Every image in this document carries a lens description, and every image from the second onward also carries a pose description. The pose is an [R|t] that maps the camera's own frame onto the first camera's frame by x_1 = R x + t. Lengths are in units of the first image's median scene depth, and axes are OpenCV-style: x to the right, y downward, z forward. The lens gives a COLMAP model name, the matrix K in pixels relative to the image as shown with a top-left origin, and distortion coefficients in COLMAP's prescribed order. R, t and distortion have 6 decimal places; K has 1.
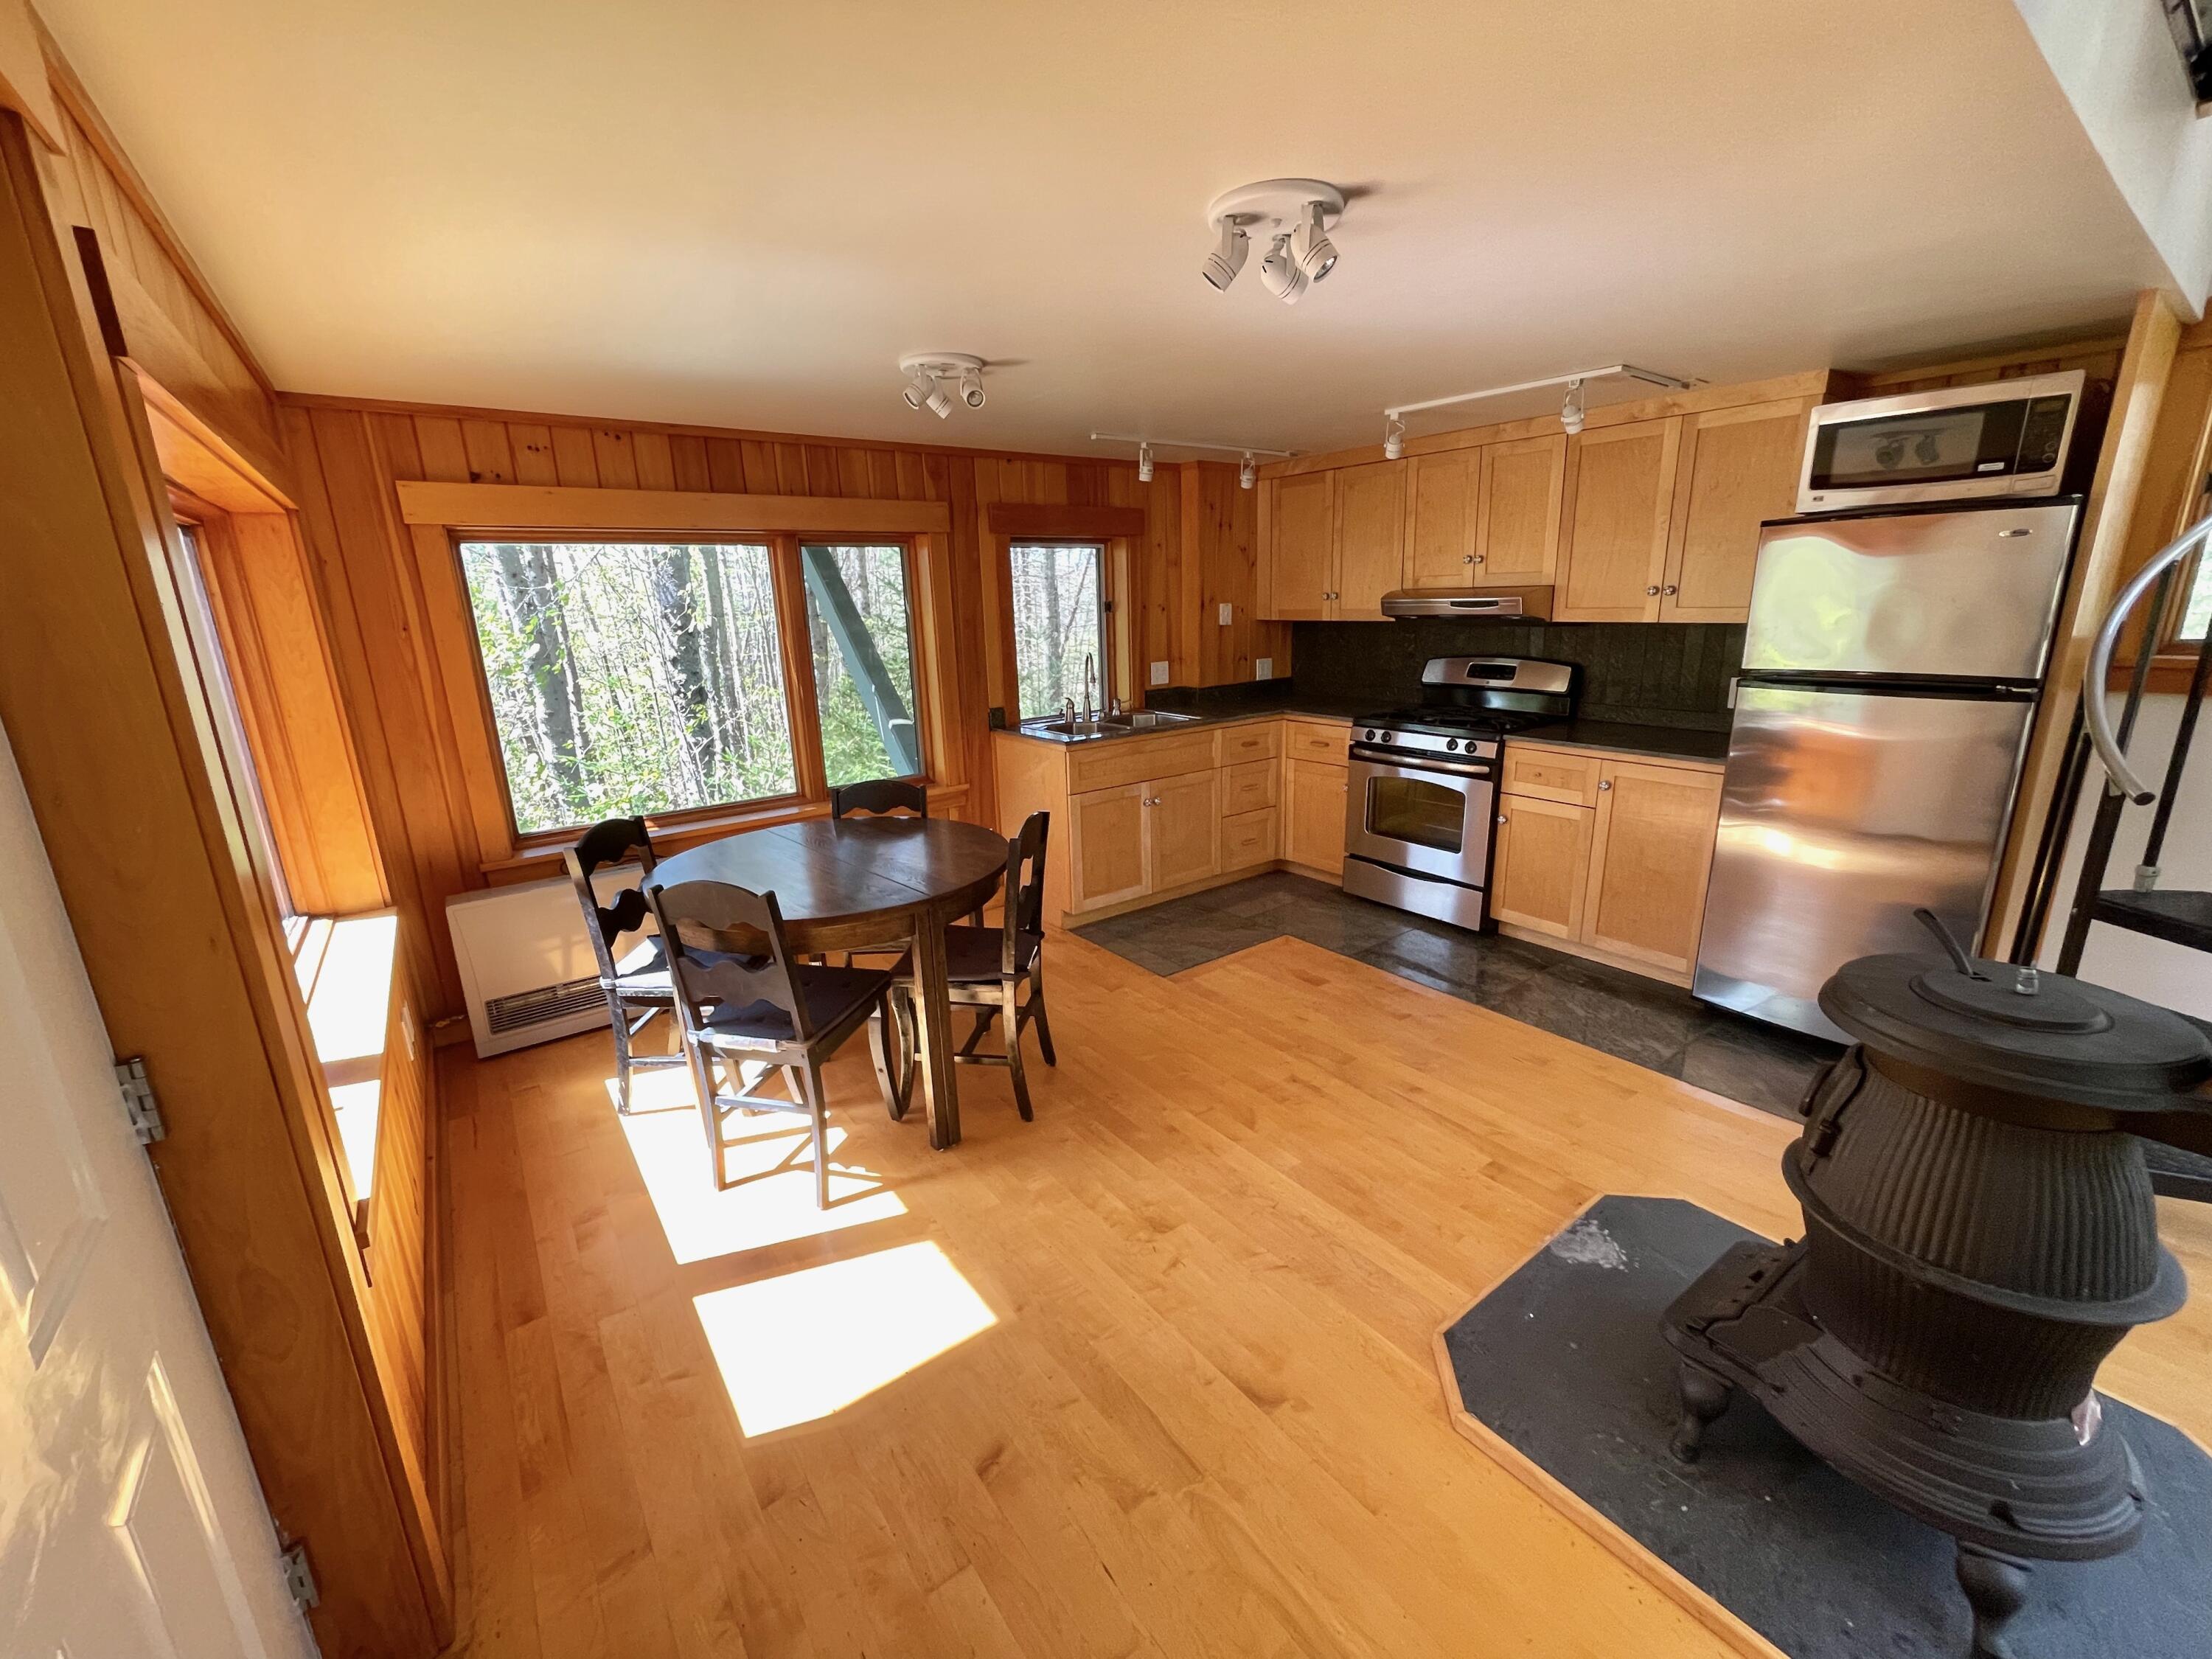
lens RADIAL K [[887.9, 0, 1106.0], [0, 887.9, 829.5], [0, 0, 1]] dist [-0.000991, 0.000035]
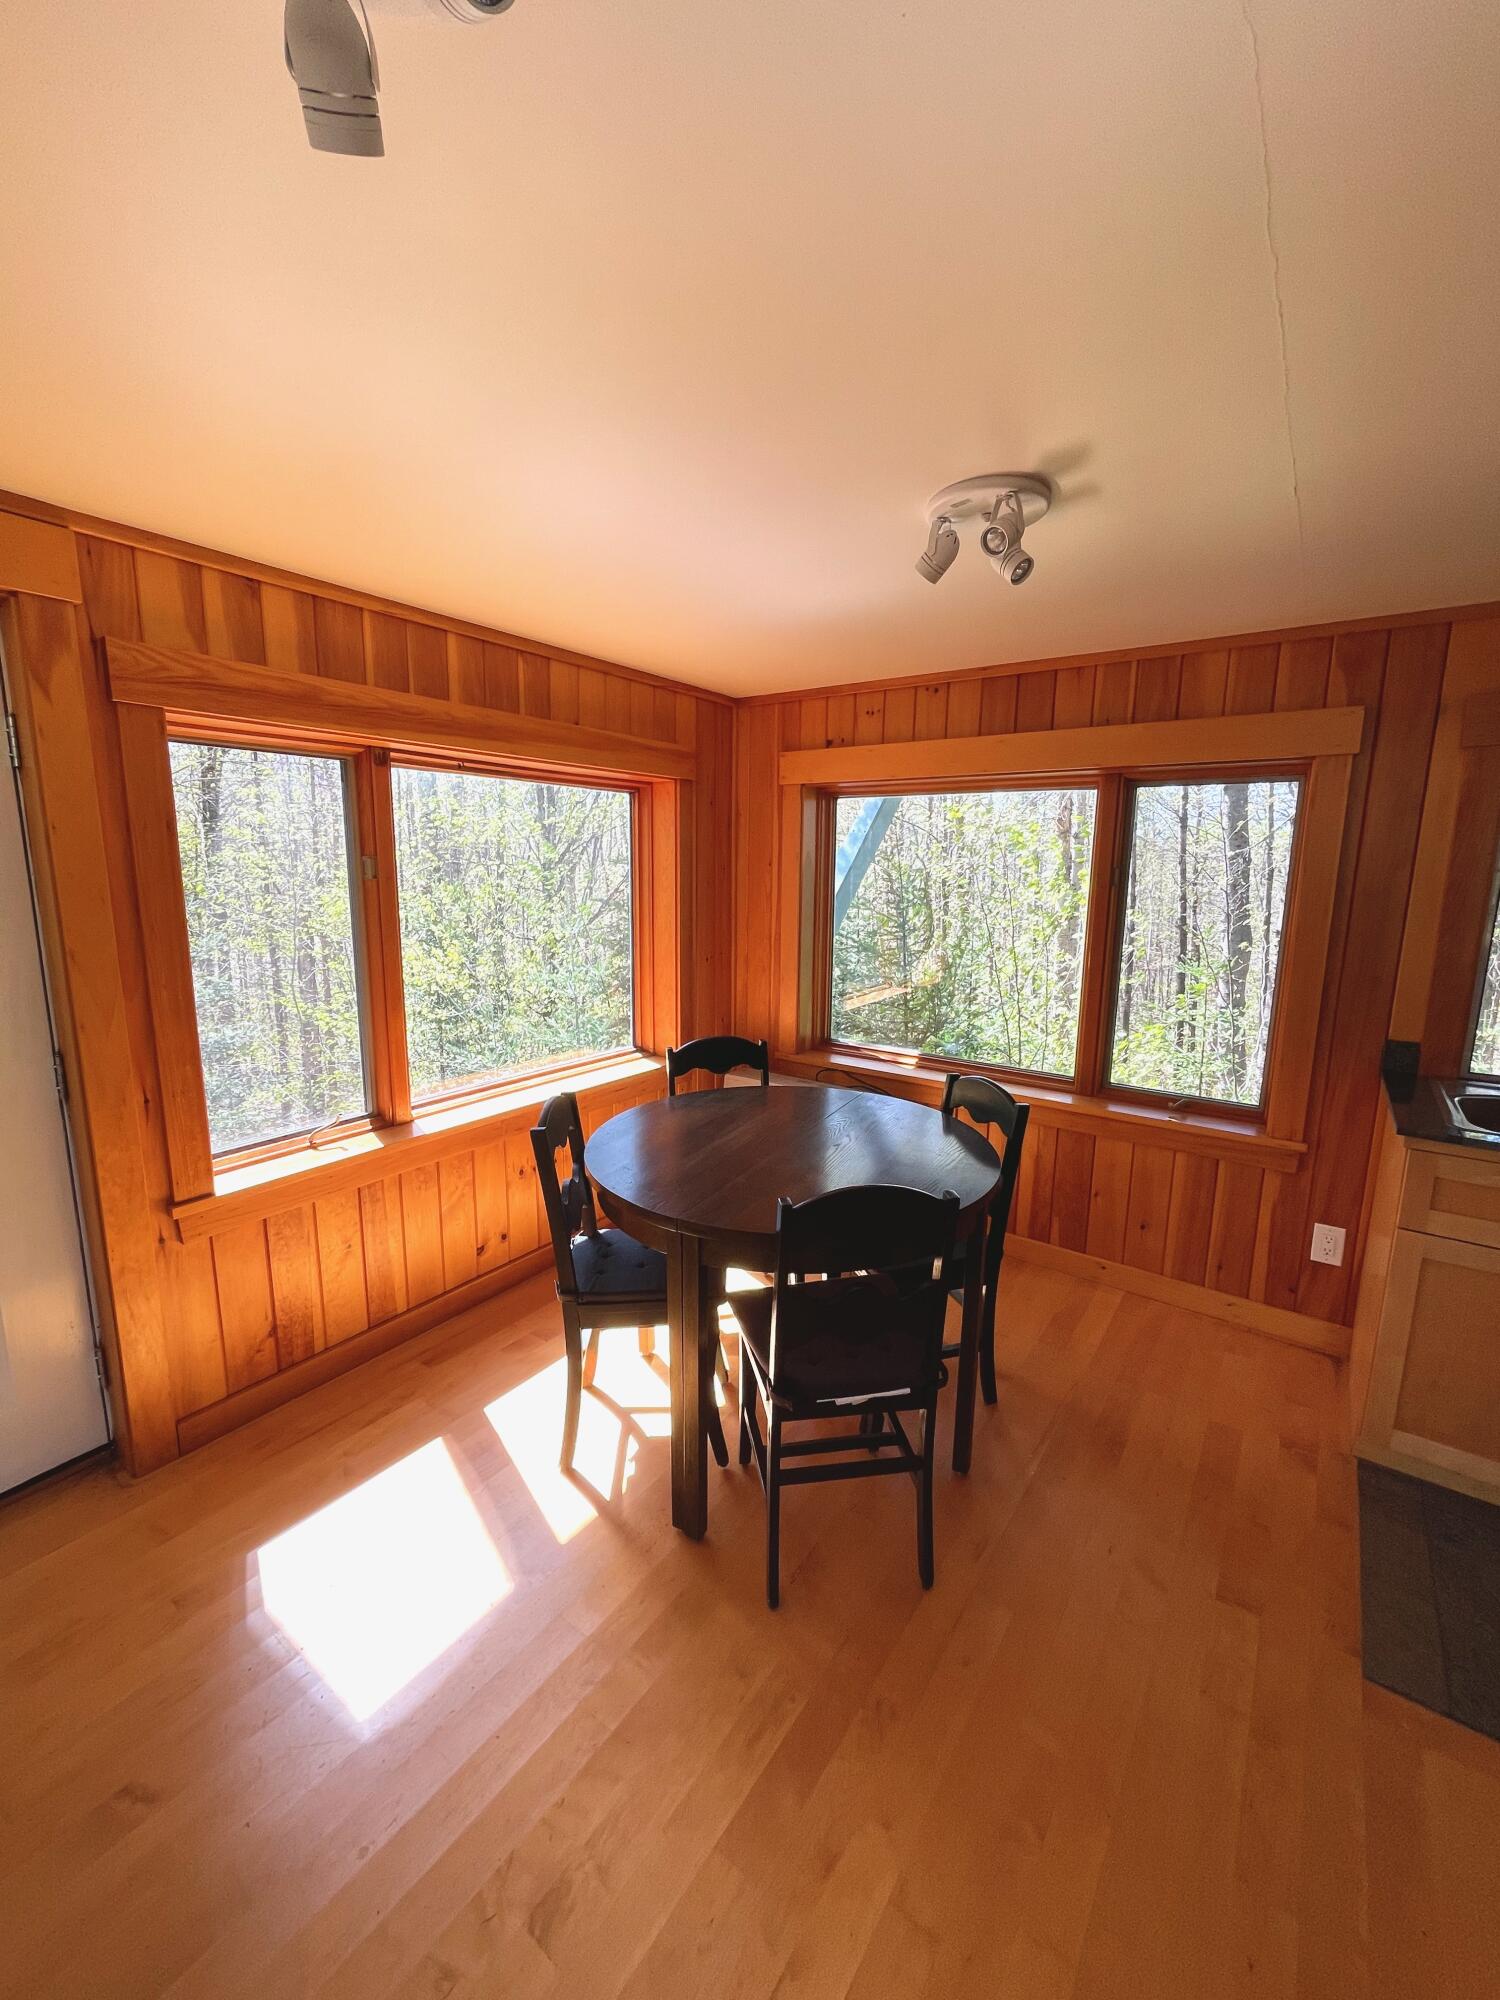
lens RADIAL K [[802.8, 0, 750.0], [0, 802.8, 1000.0], [0, 0, 1]] dist [-0.000991, 0.000035]
pose [[0.300436, 0.197105, -0.933214, 0.325167], [-0.260410, 0.958193, 0.118545, -0.154458], [0.917565, 0.207403, 0.339203, 0.568132]]
